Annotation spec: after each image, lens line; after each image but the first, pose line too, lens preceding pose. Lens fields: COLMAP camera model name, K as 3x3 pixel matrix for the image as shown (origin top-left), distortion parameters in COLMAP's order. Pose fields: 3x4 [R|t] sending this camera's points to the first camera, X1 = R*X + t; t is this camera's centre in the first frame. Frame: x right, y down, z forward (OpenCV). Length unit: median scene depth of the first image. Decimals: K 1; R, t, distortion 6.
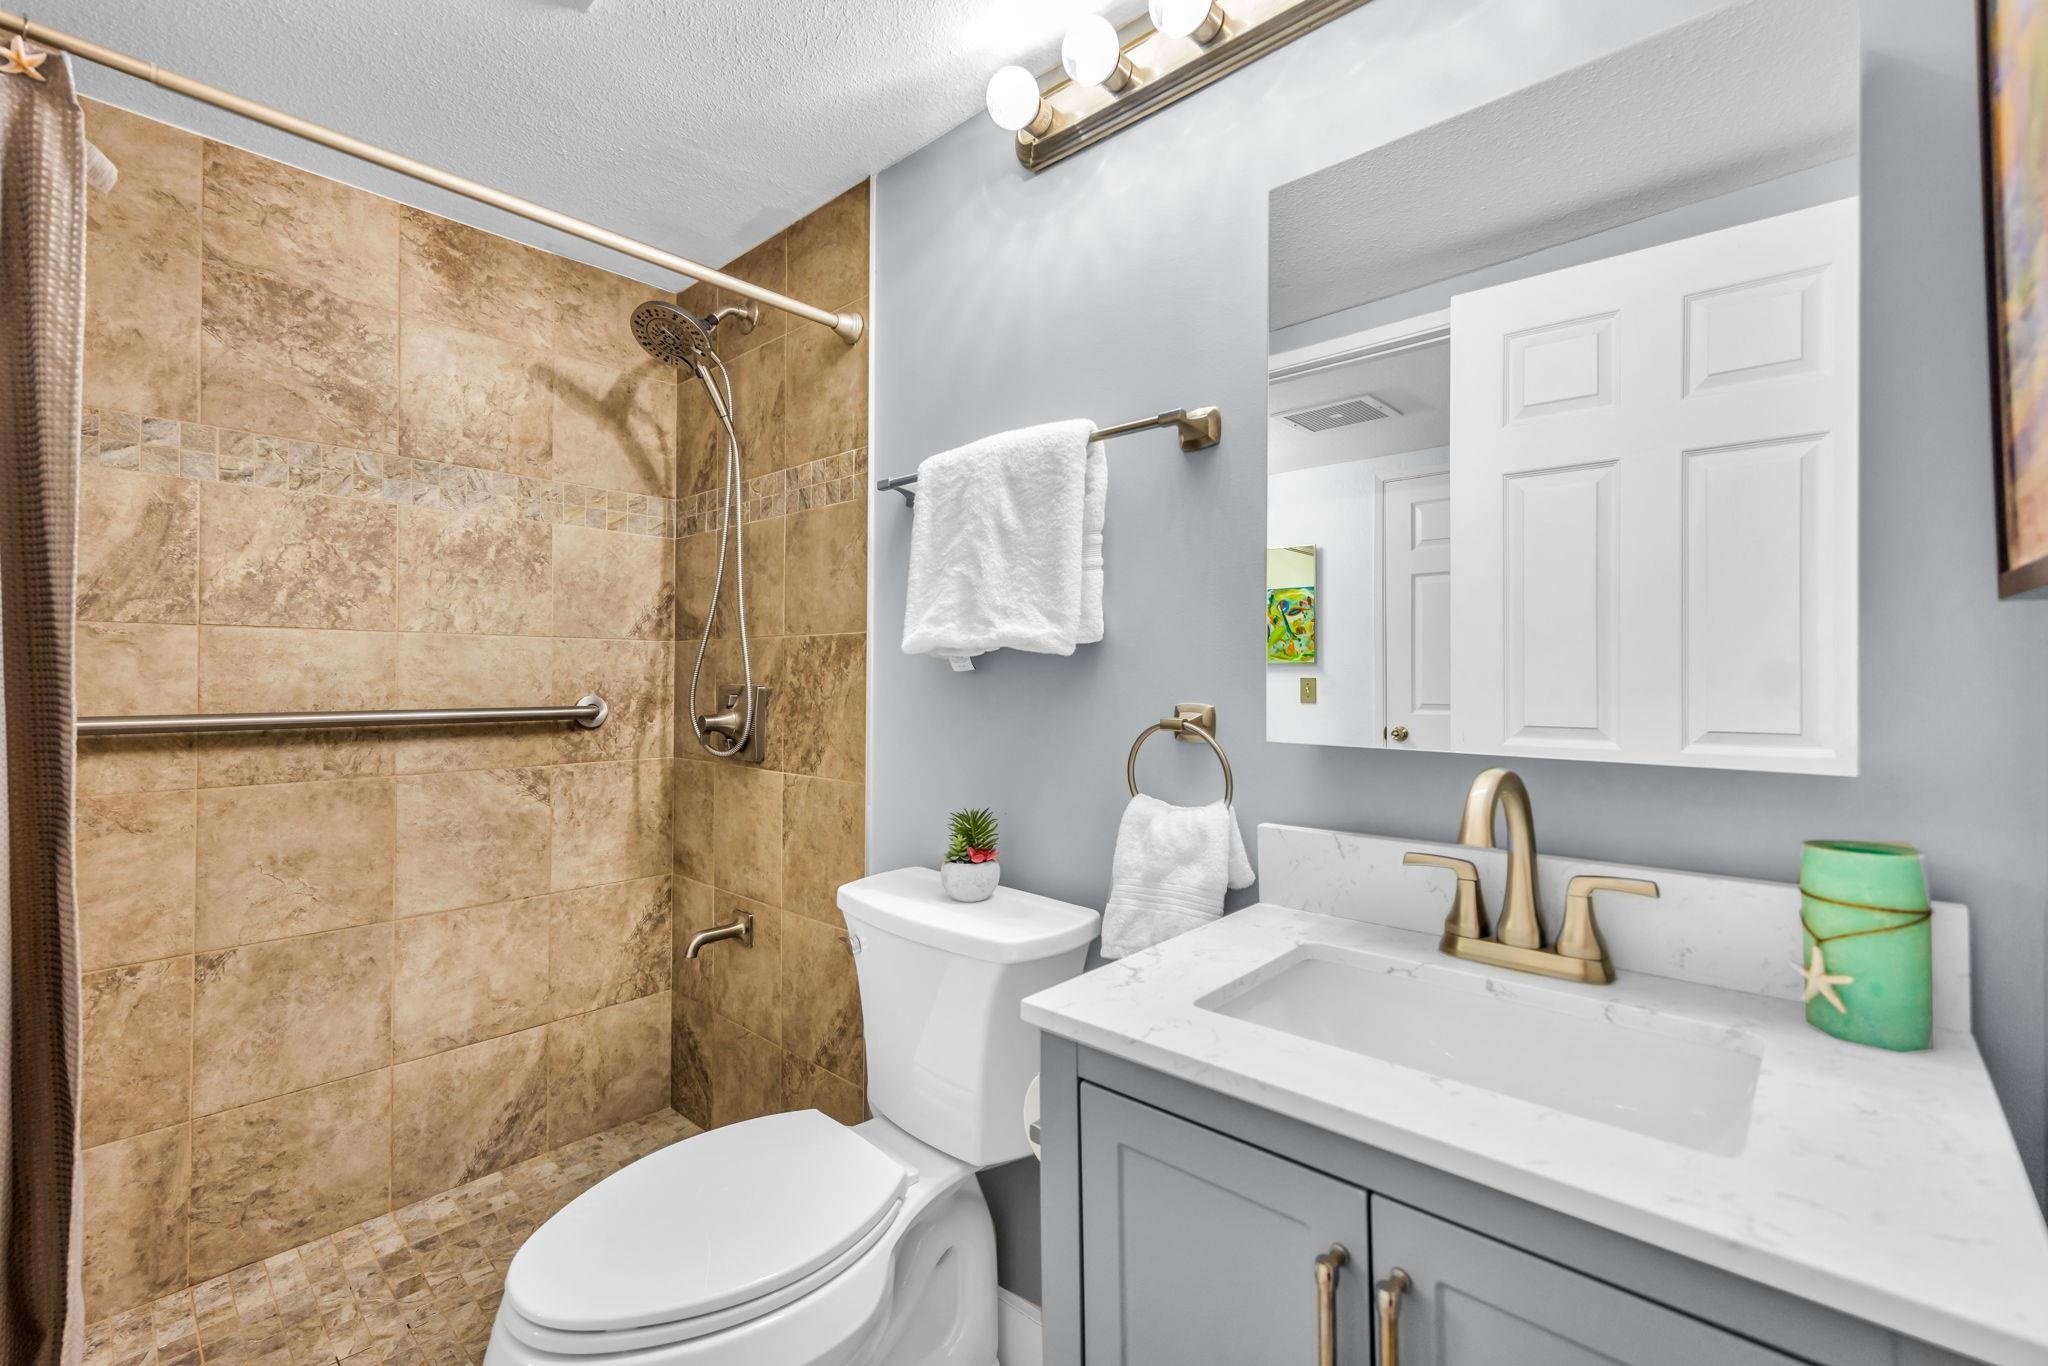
lens RADIAL K [[871.5, 0, 1027.4], [0, 871.5, 667.8], [0, 0, 1]] dist [-0.001174, -0.000500]
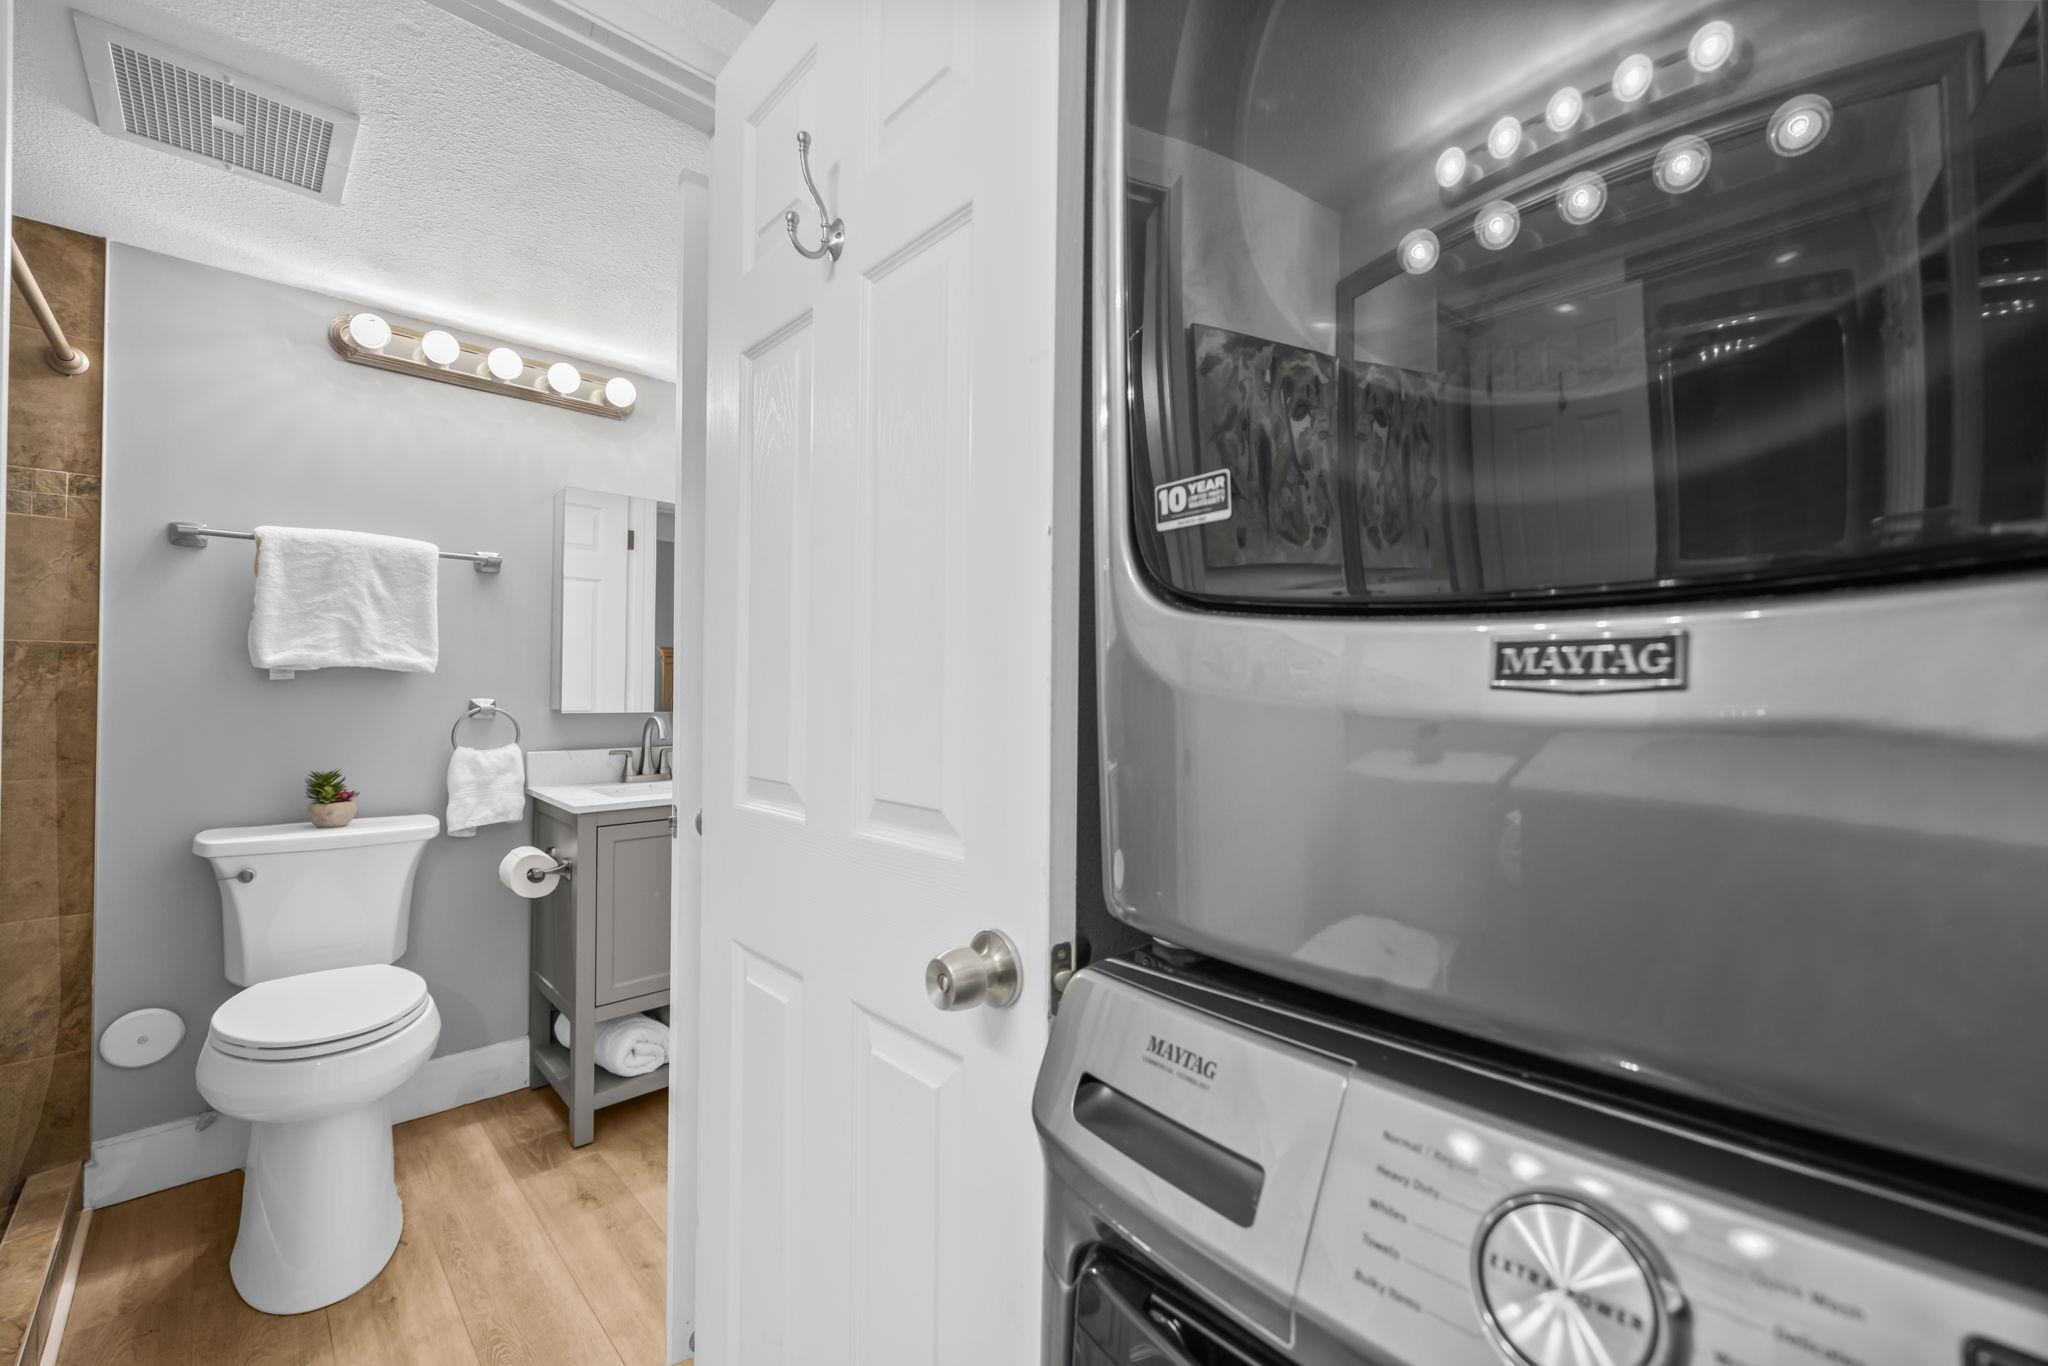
lens RADIAL K [[837.0, 0, 1022.0], [0, 837.0, 696.6], [0, 0, 1]] dist [-0.001225, -0.000287]
pose [[0.066817, -0.005724, 0.997749, -1.543015], [-0.016479, 0.999841, 0.006840, 0.001945], [-0.997629, -0.016899, 0.066712, -0.343125]]
